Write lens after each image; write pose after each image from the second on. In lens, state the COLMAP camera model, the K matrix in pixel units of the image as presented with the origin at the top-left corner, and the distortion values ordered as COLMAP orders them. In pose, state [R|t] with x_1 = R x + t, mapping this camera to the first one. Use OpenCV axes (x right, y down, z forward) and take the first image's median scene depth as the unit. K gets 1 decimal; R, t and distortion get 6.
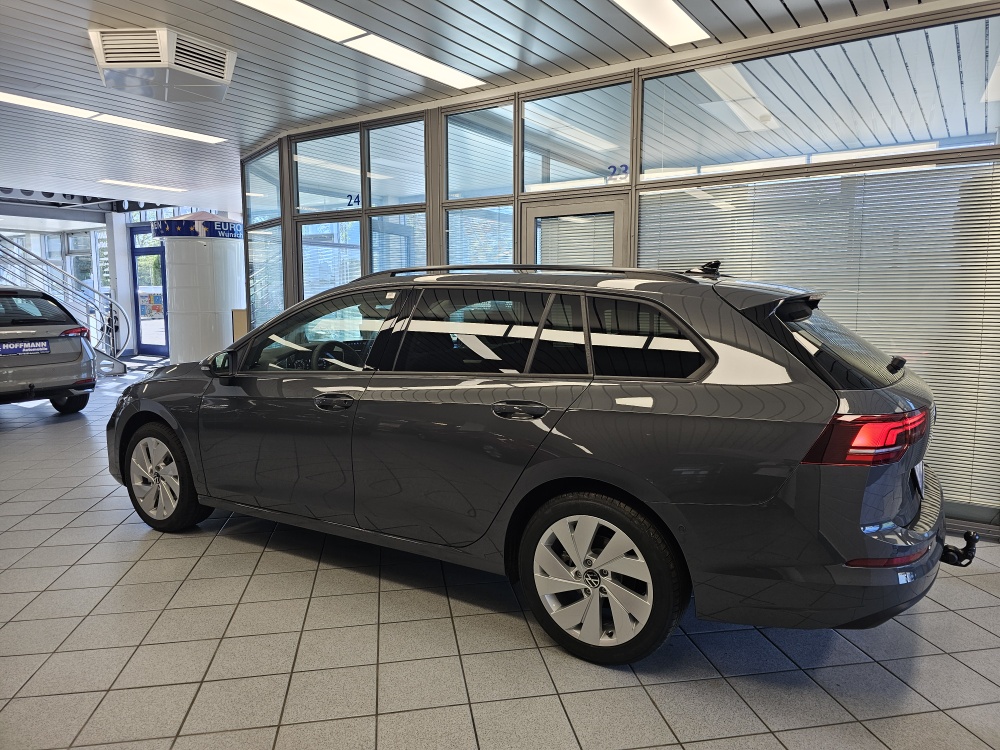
lens RADIAL K [[690.4, 0, 501.2], [0, 690.4, 379.6], [0, 0, 1]] dist [0.042125, -0.049397]
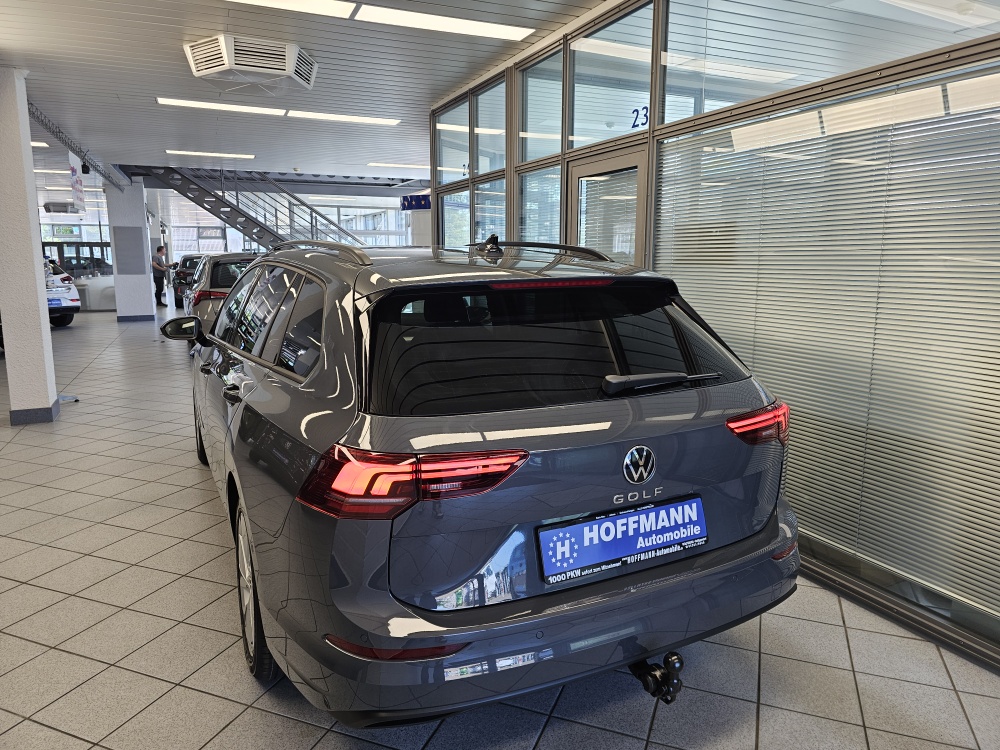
lens RADIAL K [[690.4, 0, 495.0], [0, 690.4, 370.9], [0, 0, 1]] dist [0.042125, -0.049397]
pose [[0.846680, 0.087128, -0.524920, 0.482241], [-0.062834, 0.995972, 0.063965, -0.042088], [0.528379, -0.021175, 0.848744, 0.208496]]
